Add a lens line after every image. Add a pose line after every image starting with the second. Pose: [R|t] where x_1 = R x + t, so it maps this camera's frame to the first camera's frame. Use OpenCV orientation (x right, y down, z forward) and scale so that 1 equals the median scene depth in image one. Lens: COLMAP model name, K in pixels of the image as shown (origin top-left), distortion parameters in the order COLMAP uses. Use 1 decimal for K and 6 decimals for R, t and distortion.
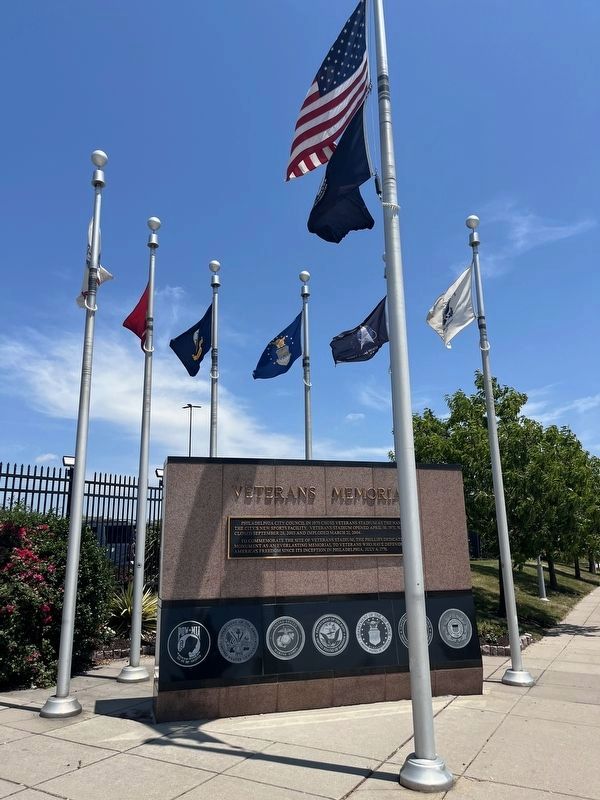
lens RADIAL K [[595.1, 0, 300.0], [0, 595.1, 400.0], [0, 0, 1]] dist [0.023475, -0.001810]
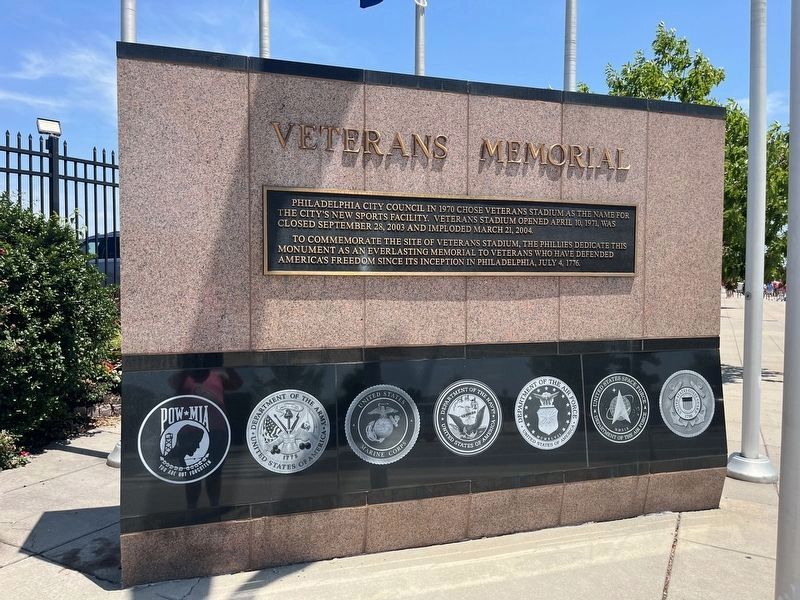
lens RADIAL K [[595.1, 0, 400.0], [0, 595.1, 300.0], [0, 0, 1]] dist [0.023475, -0.001810]
pose [[0.999692, 0.019849, 0.014901, -0.018274], [-0.023258, 0.958776, 0.283209, 0.142849], [-0.008665, -0.283468, 0.958943, 0.513477]]
